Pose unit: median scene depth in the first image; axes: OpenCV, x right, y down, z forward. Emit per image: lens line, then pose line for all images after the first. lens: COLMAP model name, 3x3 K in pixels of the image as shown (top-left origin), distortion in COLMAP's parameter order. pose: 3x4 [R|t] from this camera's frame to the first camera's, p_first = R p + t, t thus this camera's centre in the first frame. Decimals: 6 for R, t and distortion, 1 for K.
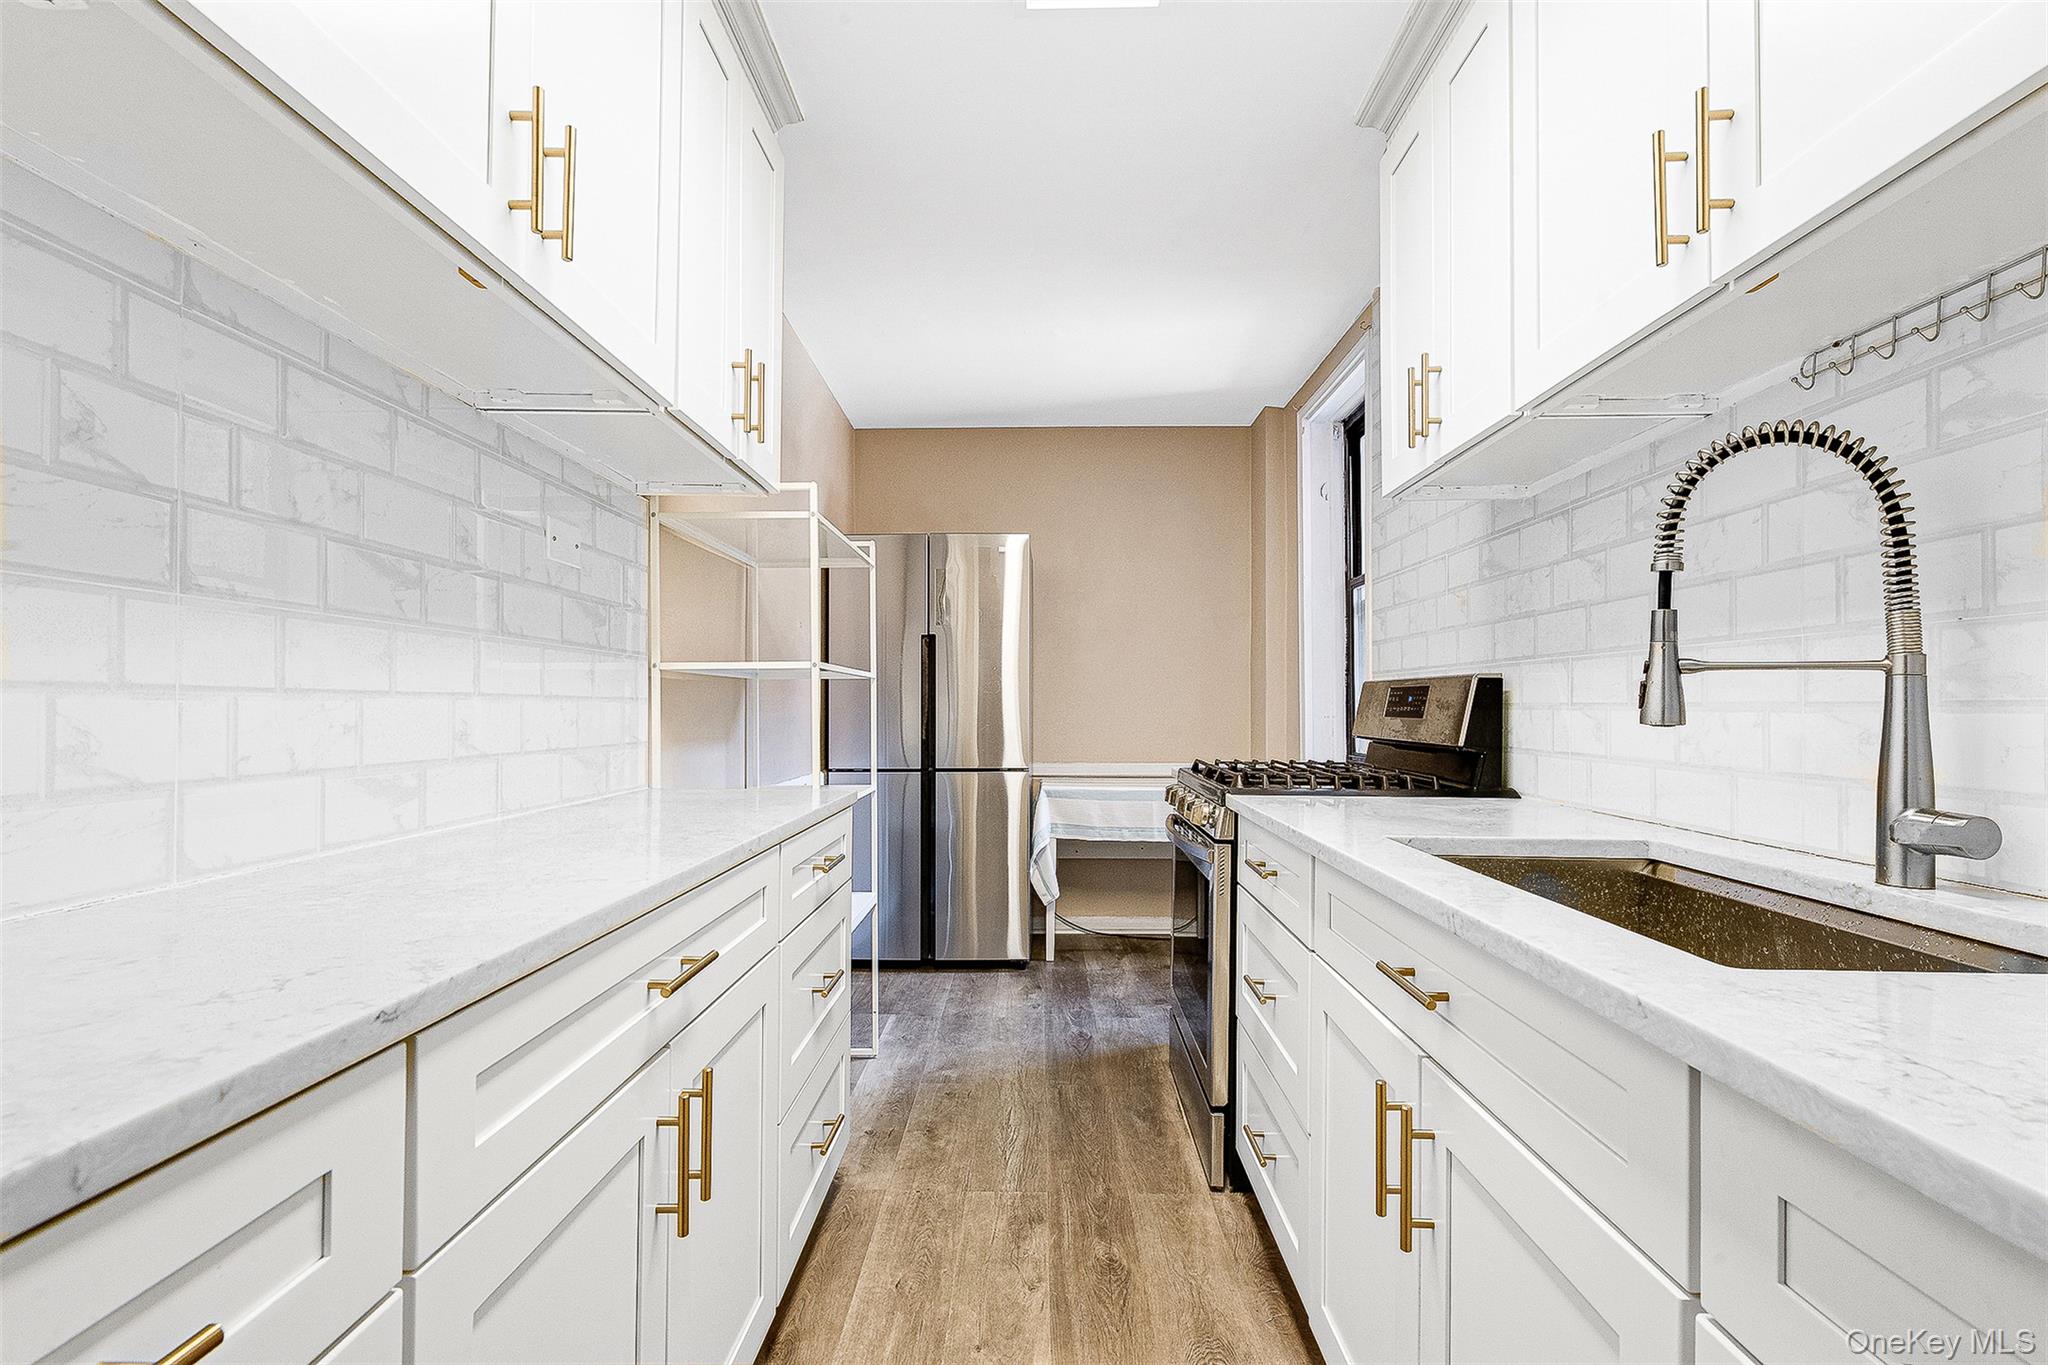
lens RADIAL K [[975.5, 0, 1021.3], [0, 975.5, 700.6], [0, 0, 1]] dist [0.031962, -0.015851]
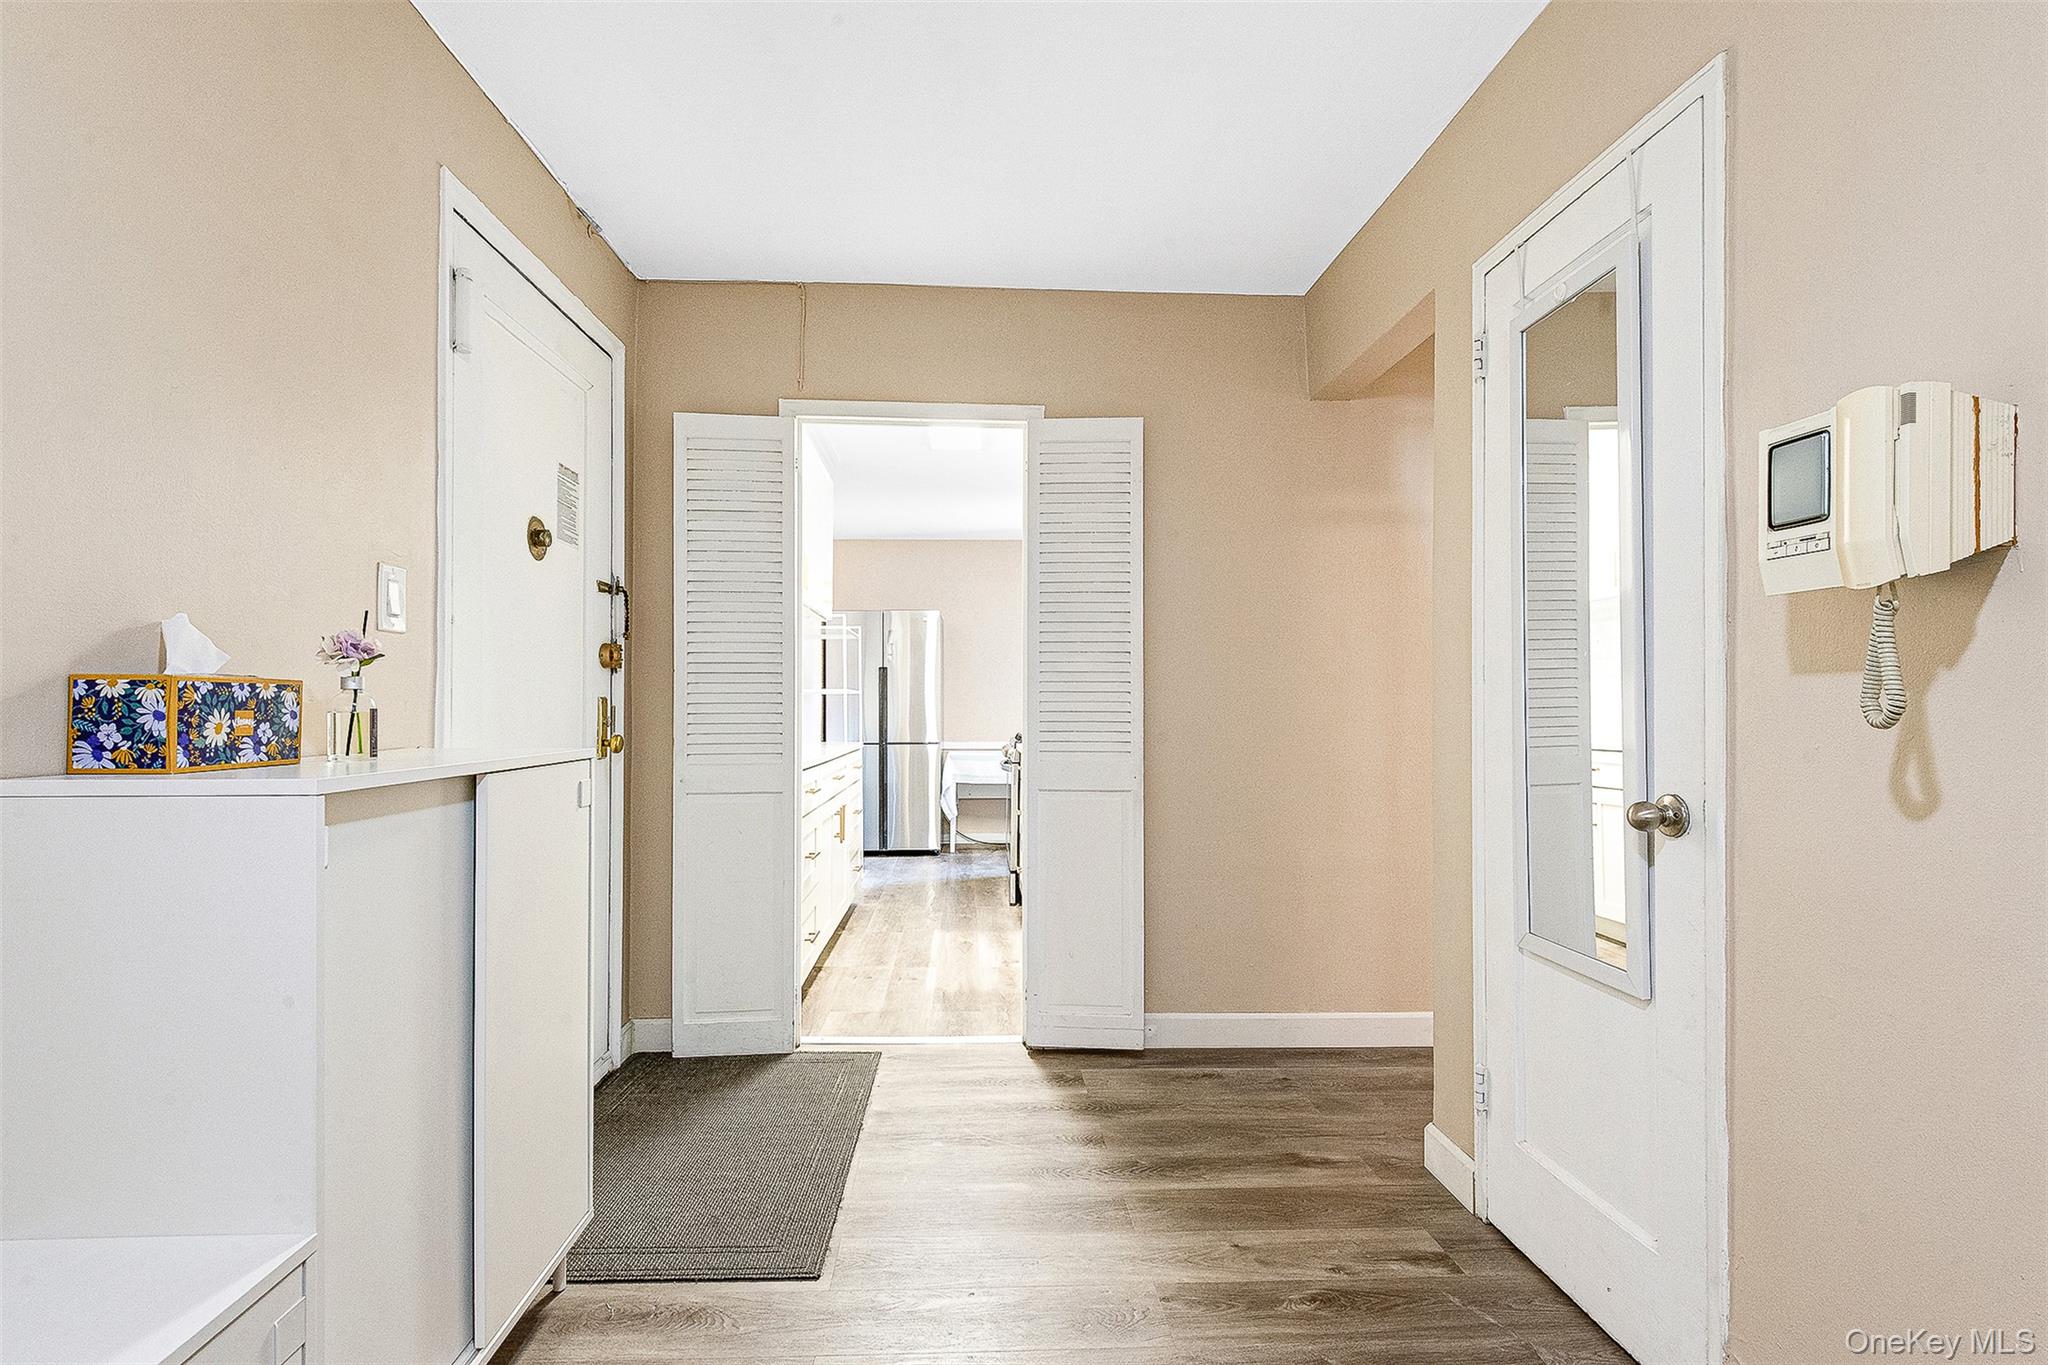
lens RADIAL K [[992.1, 0, 1009.0], [0, 992.1, 688.7], [0, 0, 1]] dist [0.022680, -0.009983]
pose [[0.998080, -0.002015, 0.061903, 0.036126], [0.002913, 0.999892, -0.014426, -0.003145], [-0.061868, 0.014579, 0.997978, -1.365446]]
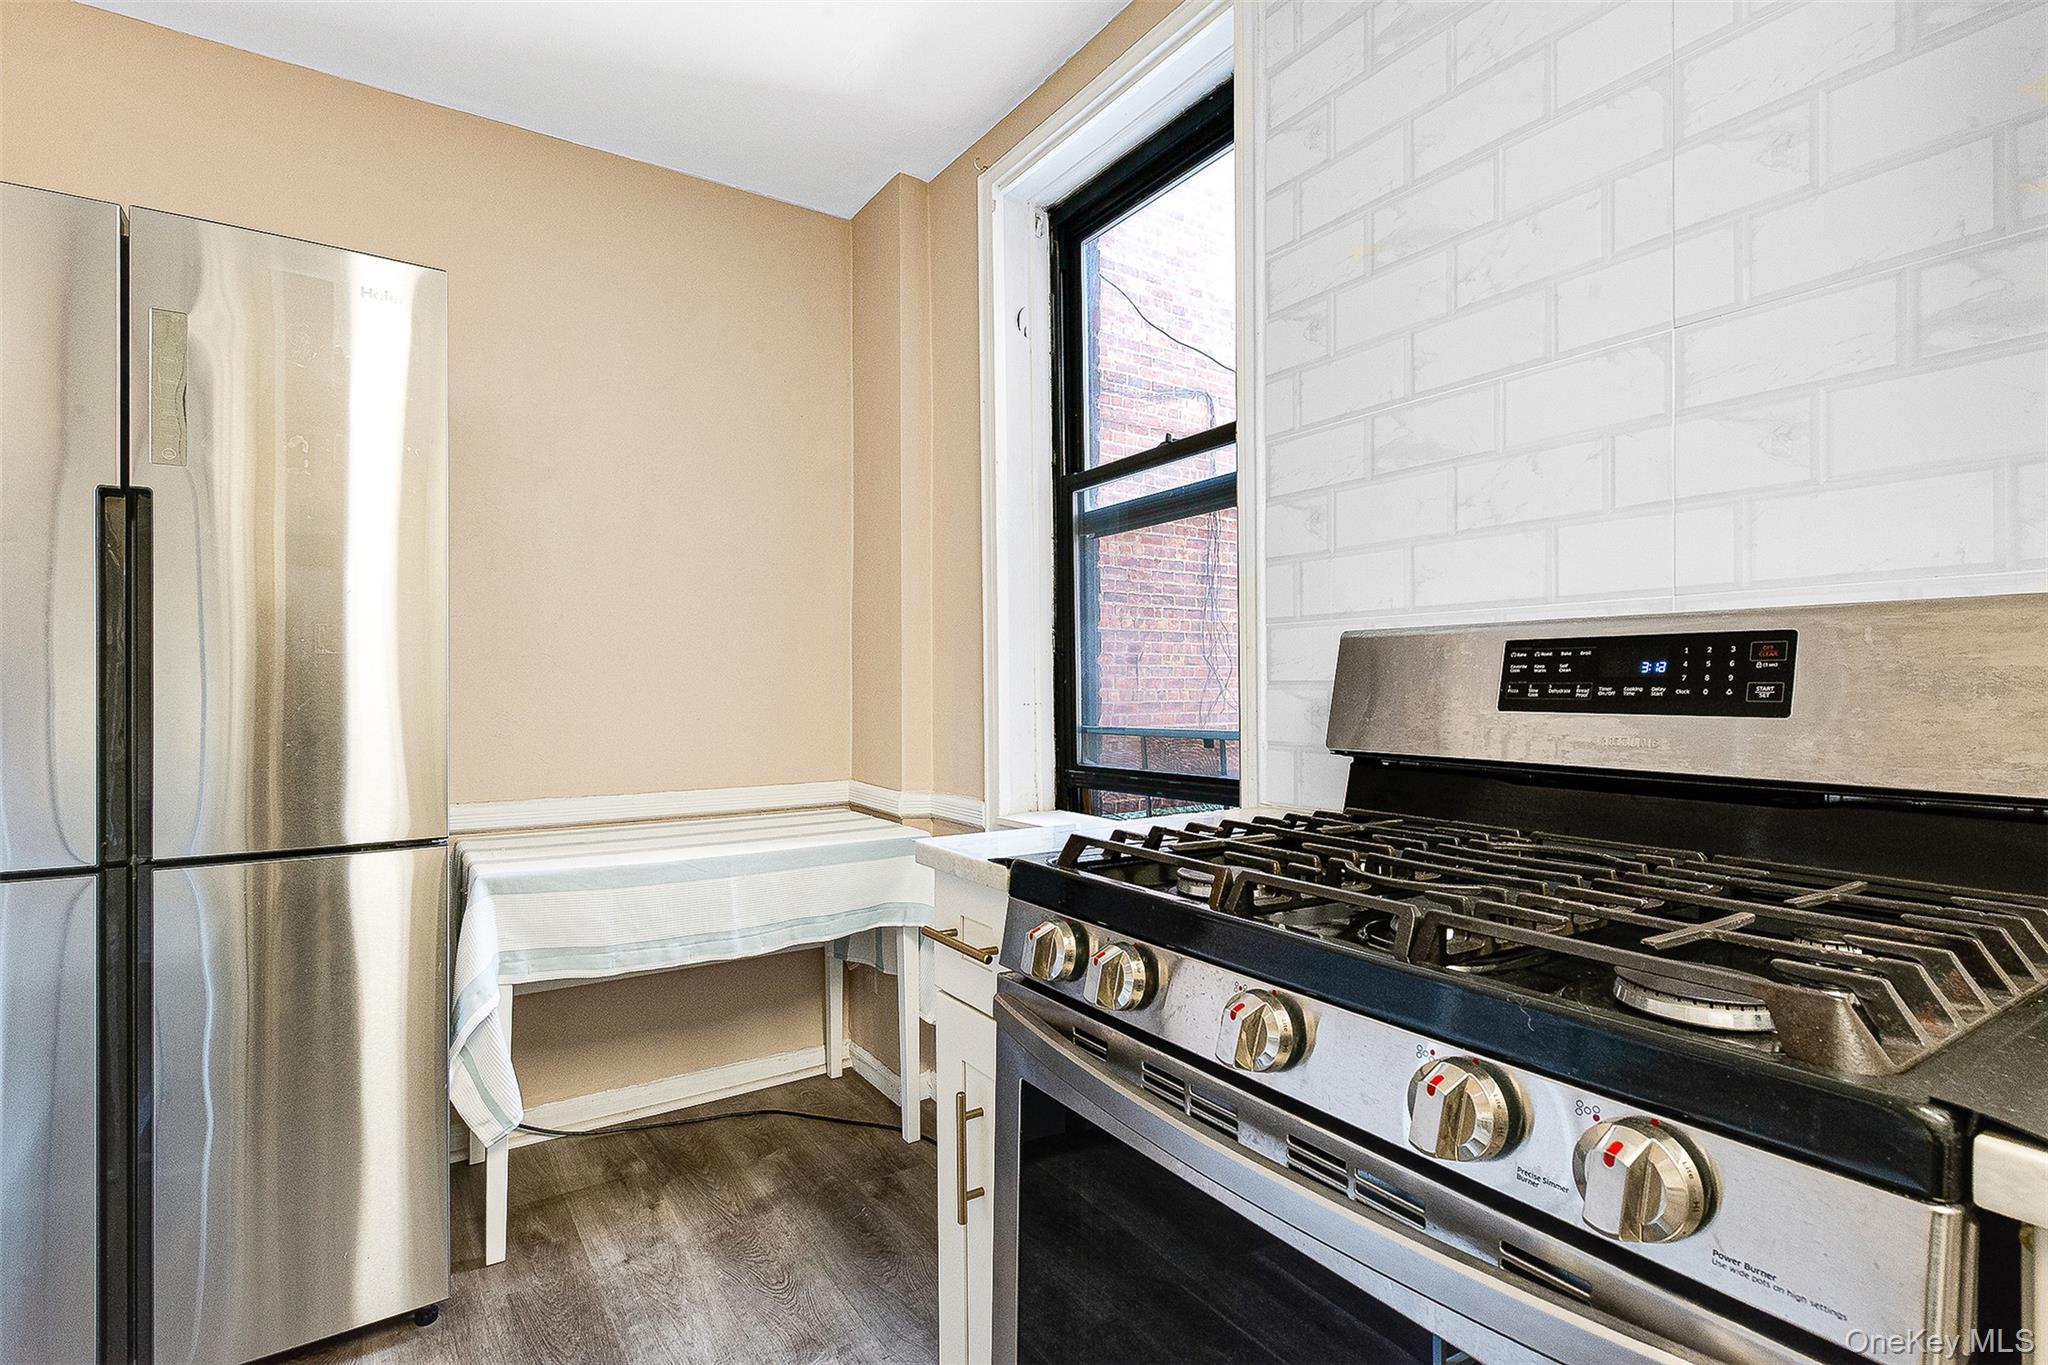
lens RADIAL K [[992.1, 0, 1009.0], [0, 992.1, 688.7], [0, 0, 1]] dist [0.022680, -0.009983]
pose [[0.830173, -0.000977, 0.557506, -0.052540], [-0.001676, 0.999990, 0.004248, 0.006945], [-0.557504, -0.004461, 0.830162, 0.858853]]
